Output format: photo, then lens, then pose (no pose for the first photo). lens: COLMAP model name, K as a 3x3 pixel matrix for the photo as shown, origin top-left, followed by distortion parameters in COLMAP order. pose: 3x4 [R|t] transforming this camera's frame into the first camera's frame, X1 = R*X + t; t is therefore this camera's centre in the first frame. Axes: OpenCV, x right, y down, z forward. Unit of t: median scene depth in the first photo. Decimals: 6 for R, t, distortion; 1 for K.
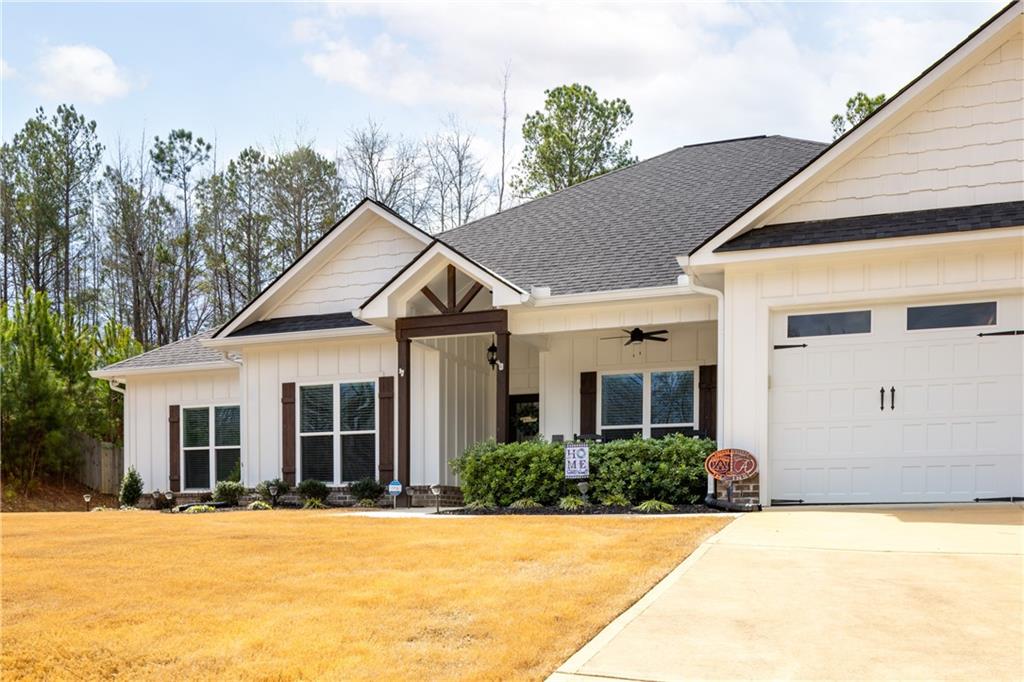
lens RADIAL K [[976.7, 0, 498.0], [0, 976.7, 438.8], [0, 0, 1]] dist [-0.029840, 0.000000]
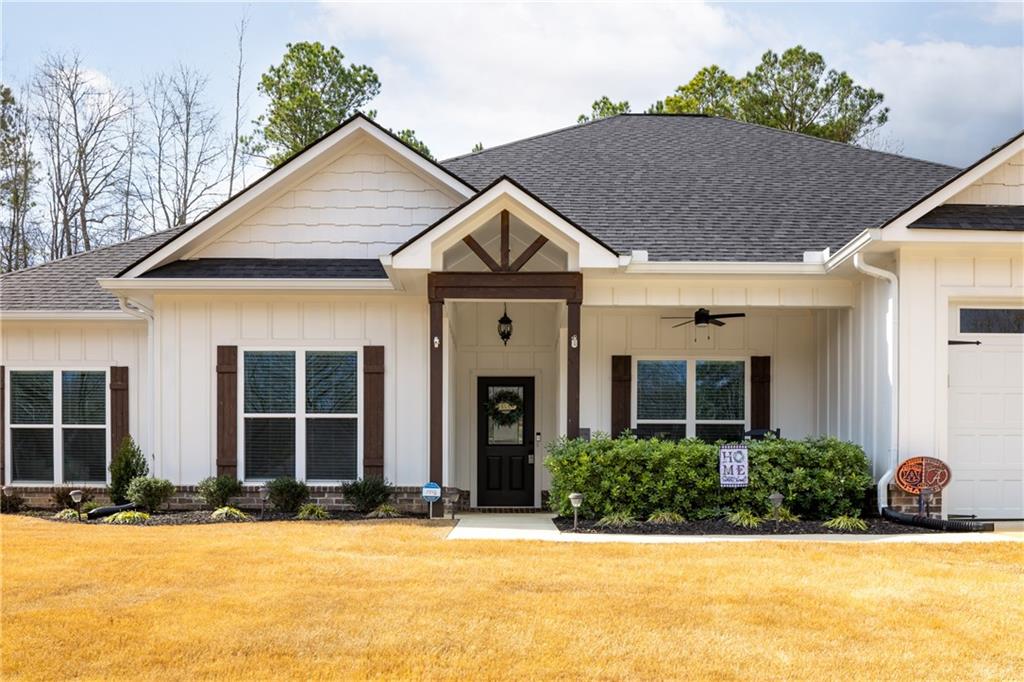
lens RADIAL K [[976.7, 0, 521.4], [0, 976.7, 422.4], [0, 0, 1]] dist [-0.029840, 0.000000]
pose [[0.930123, 0.033893, 0.365682, -0.298290], [-0.034258, 0.999398, -0.005492, -0.002412], [-0.365648, -0.007419, 0.930724, 0.240389]]
